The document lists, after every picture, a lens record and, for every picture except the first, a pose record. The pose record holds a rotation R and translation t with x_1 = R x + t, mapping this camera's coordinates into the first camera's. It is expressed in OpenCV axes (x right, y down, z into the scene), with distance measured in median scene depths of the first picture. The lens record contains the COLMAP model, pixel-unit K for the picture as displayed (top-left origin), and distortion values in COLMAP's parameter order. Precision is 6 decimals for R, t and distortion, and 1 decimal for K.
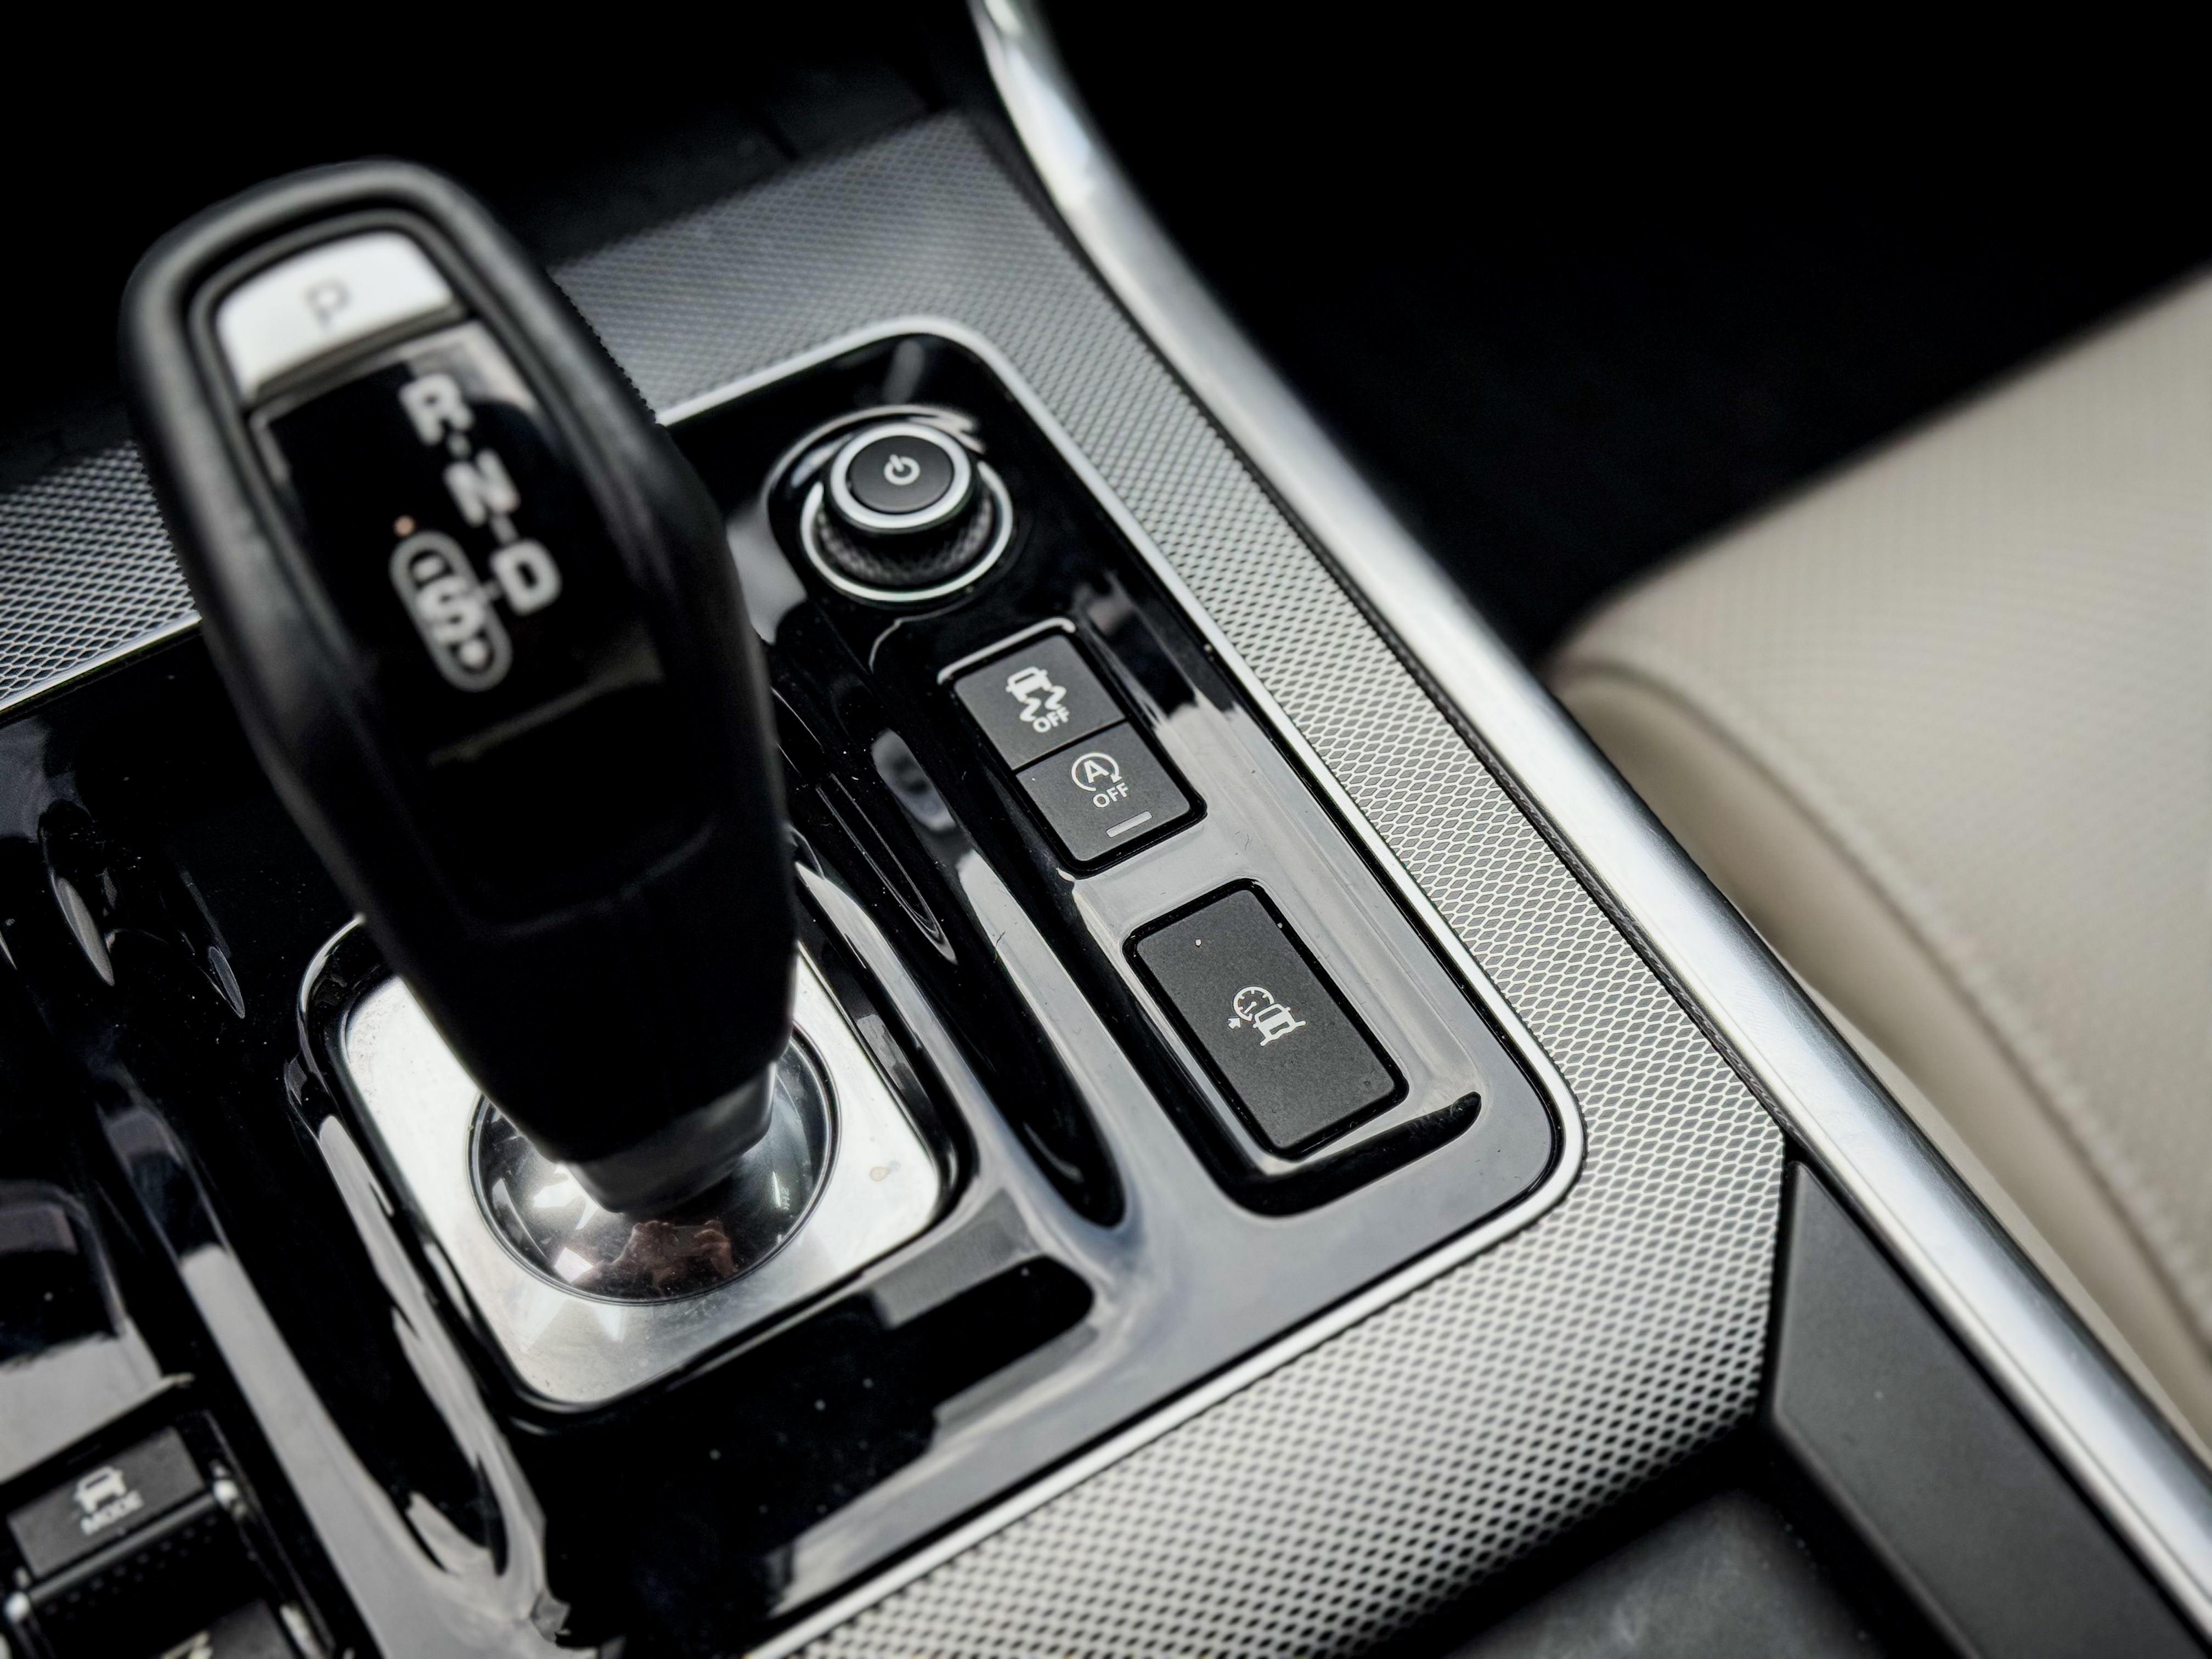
lens RADIAL K [[3151.5, 0, 1106.0], [0, 3151.5, 829.5], [0, 0, 1]] dist [0.241594, -1.044495]
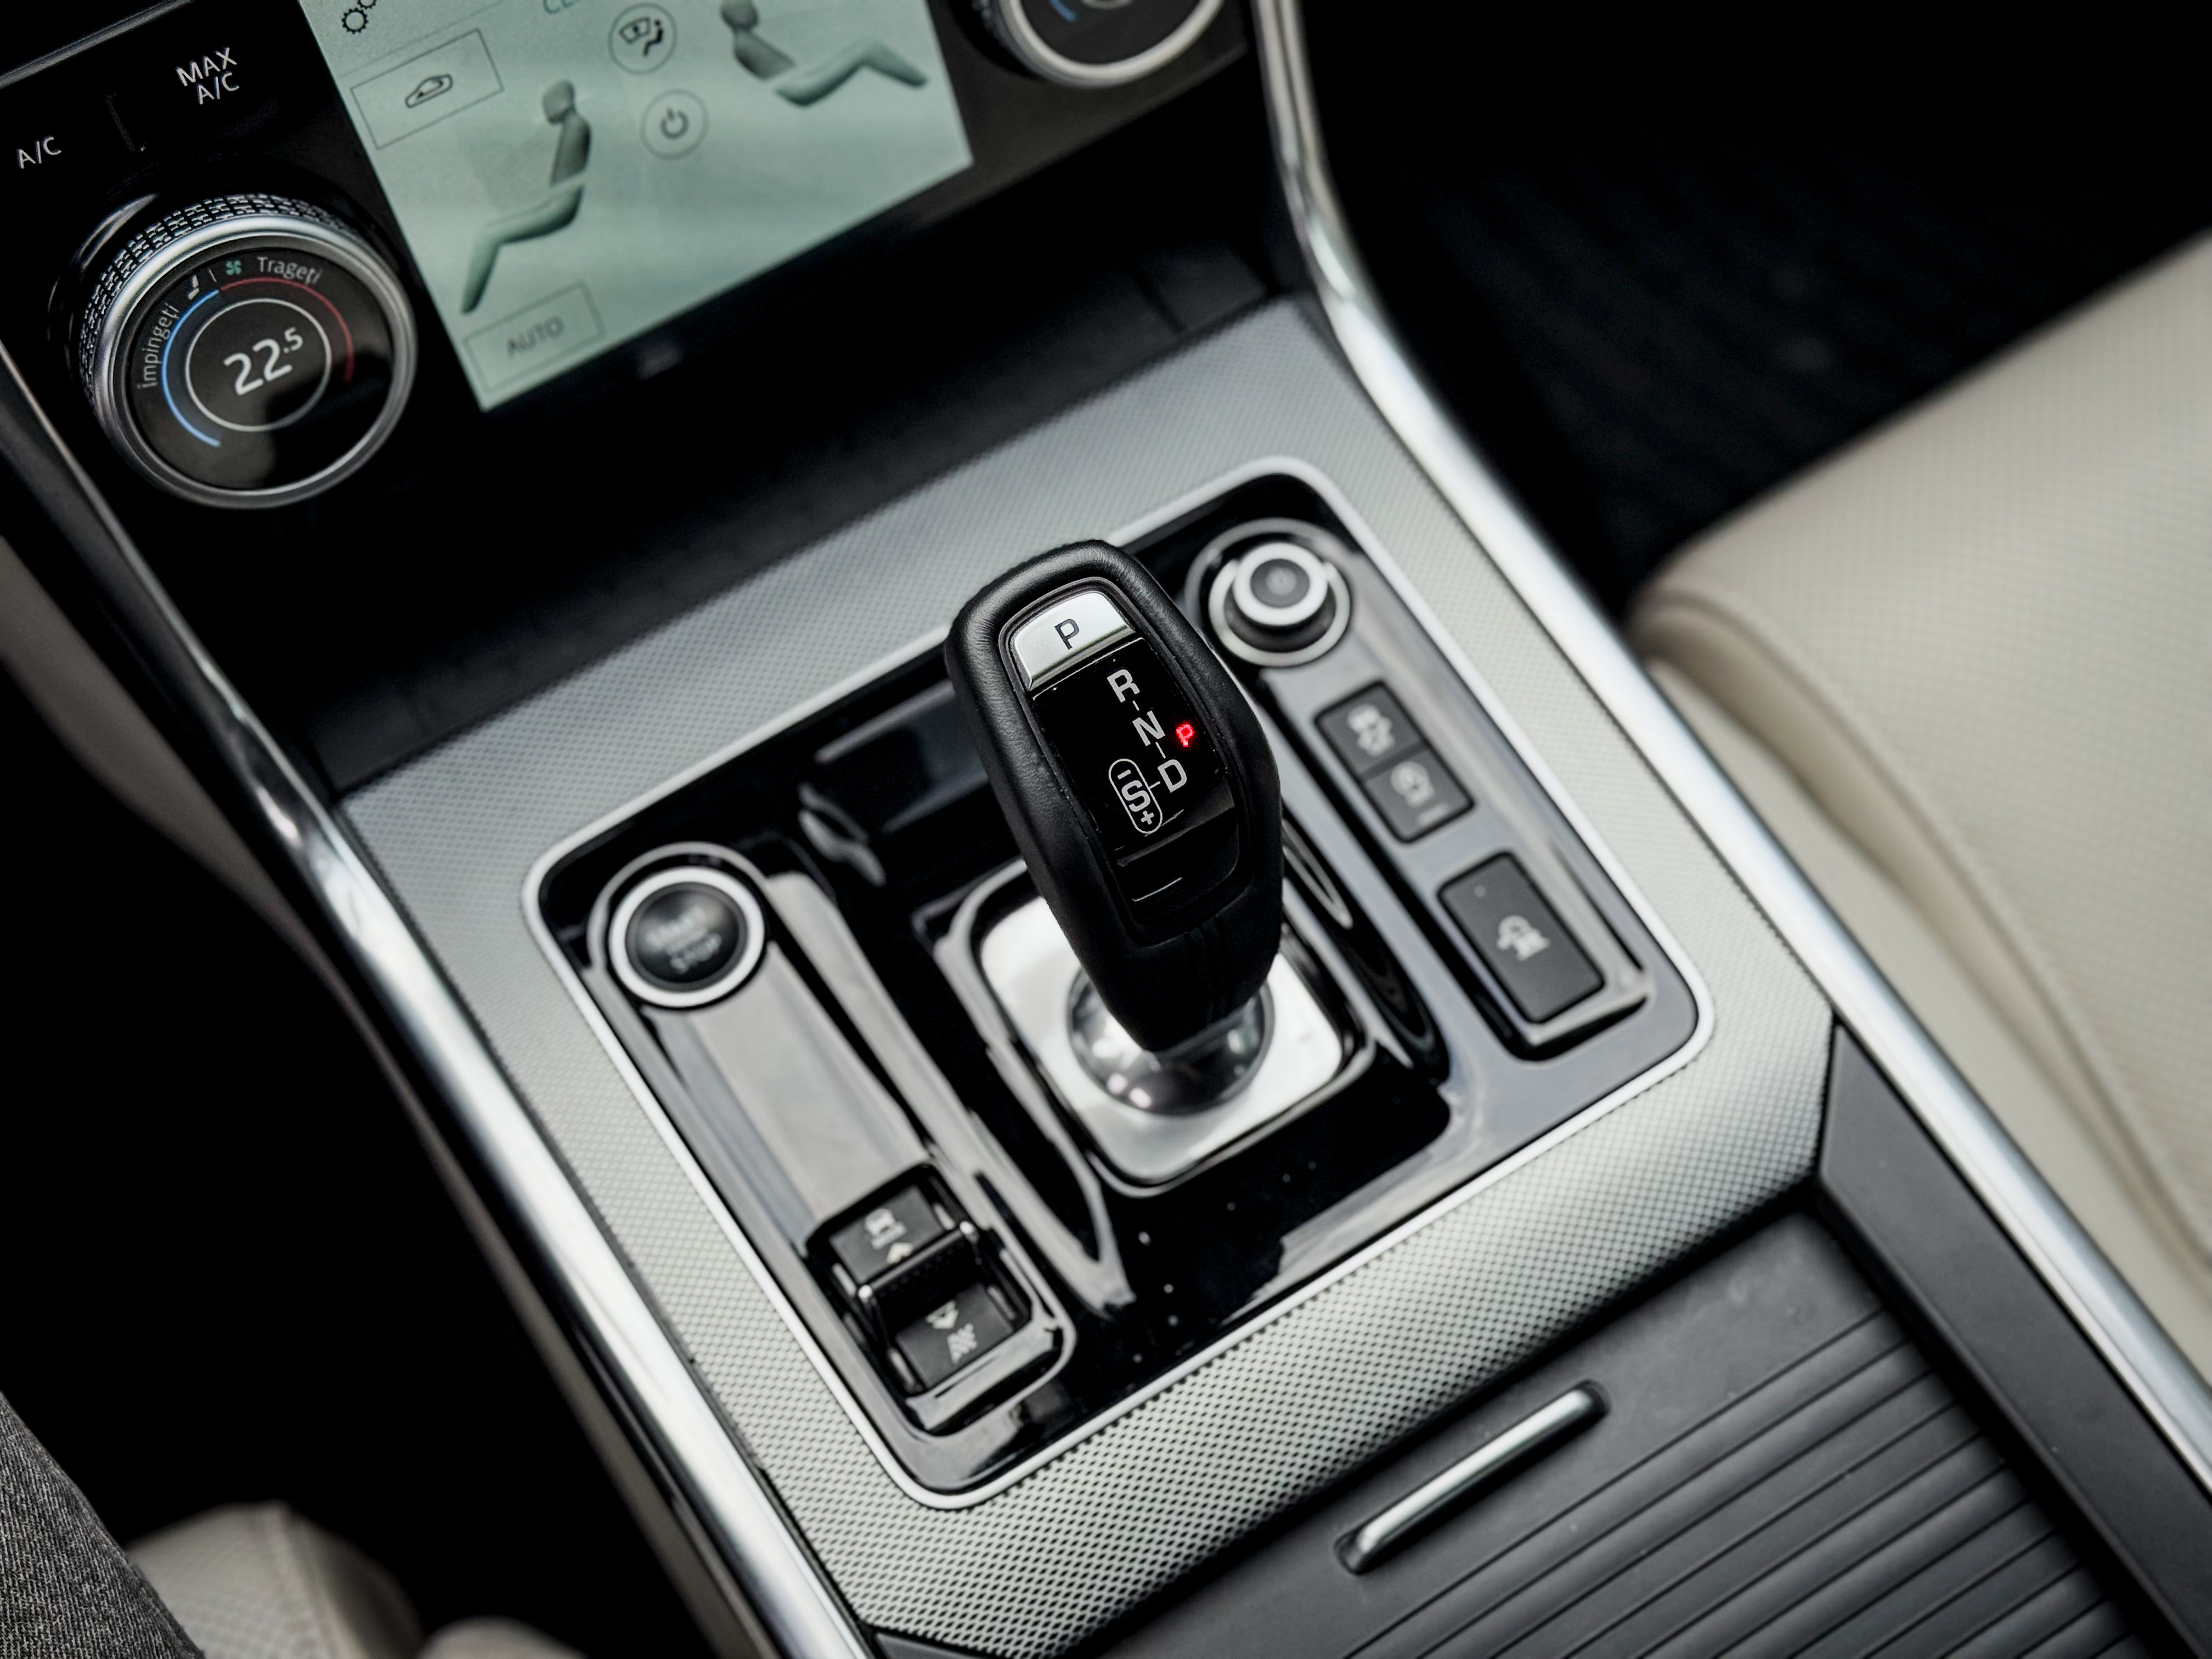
lens RADIAL K [[3101.2, 0, 1106.0], [0, 3101.2, 829.5], [0, 0, 1]] dist [0.236133, -0.556346]
pose [[0.999941, -0.009752, 0.004770, -0.191121], [0.008891, 0.987792, 0.155527, -0.276088], [-0.006228, -0.155475, 0.987820, -0.677487]]
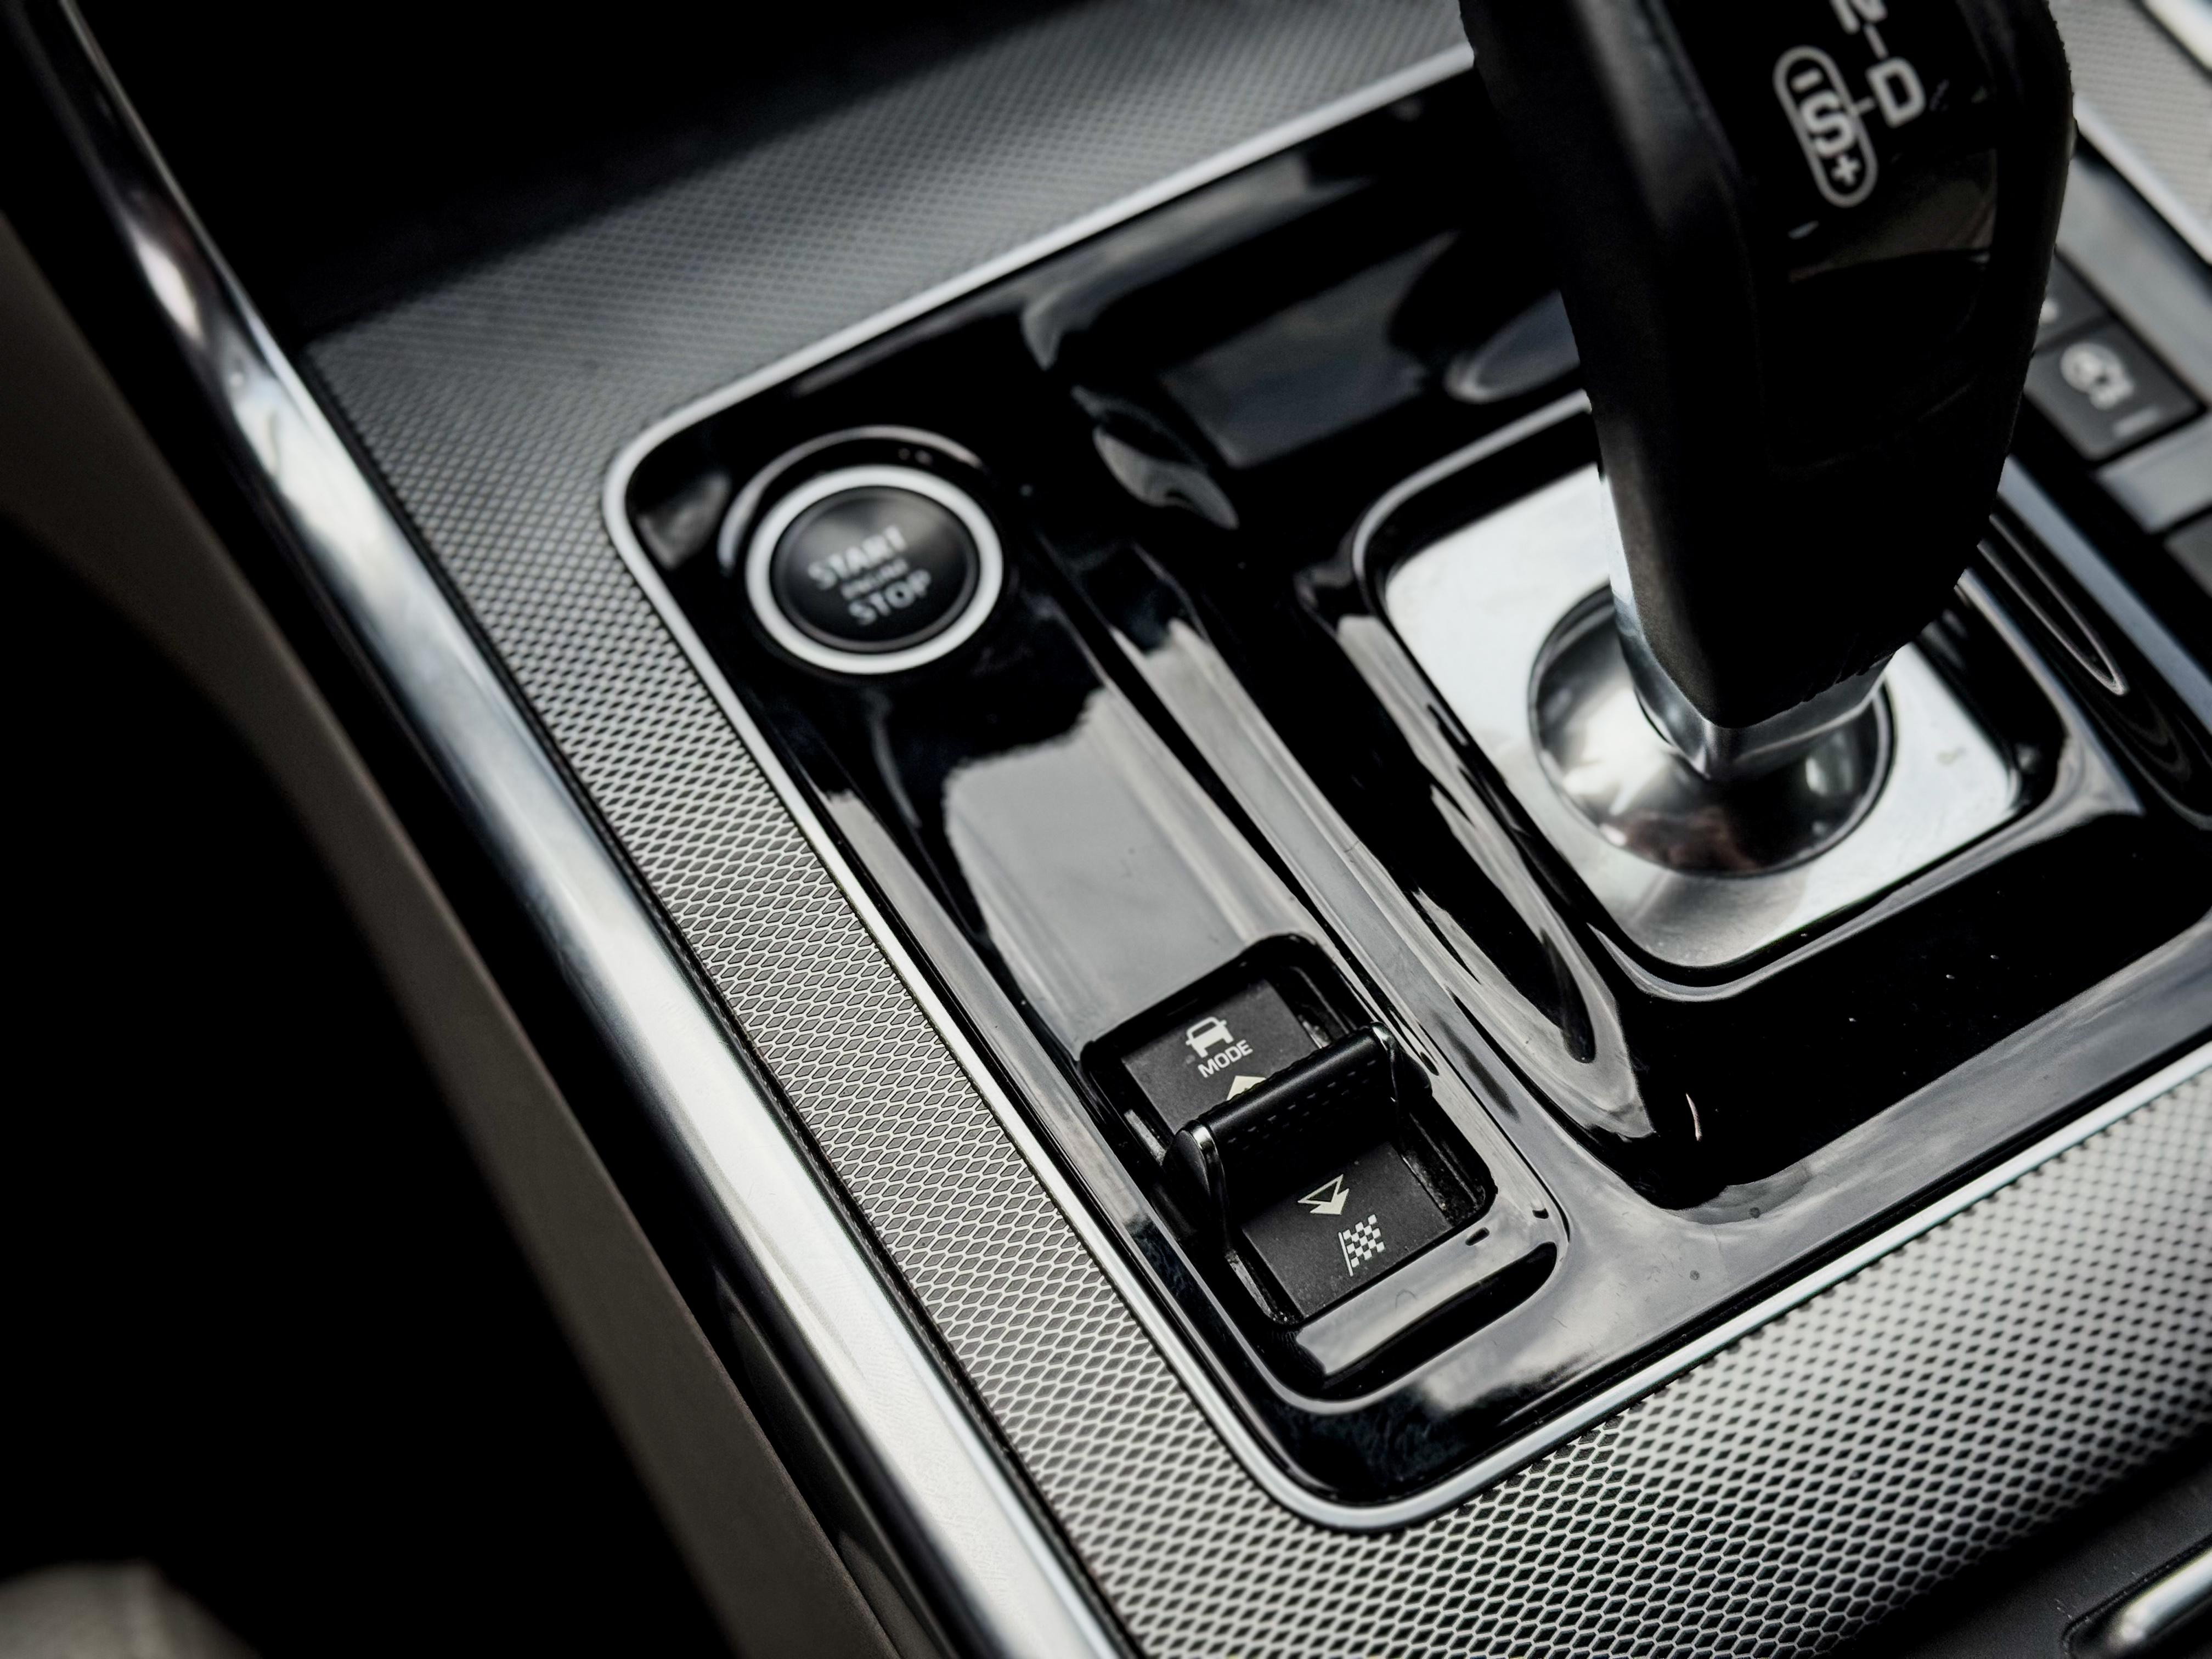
lens RADIAL K [[3101.2, 0, 1106.0], [0, 3101.2, 829.5], [0, 0, 1]] dist [0.236133, -0.556346]
pose [[0.999552, 0.028221, 0.010009, -0.353386], [-0.028909, 0.996619, 0.076906, 0.064291], [-0.007805, -0.077161, 0.996988, 0.016398]]
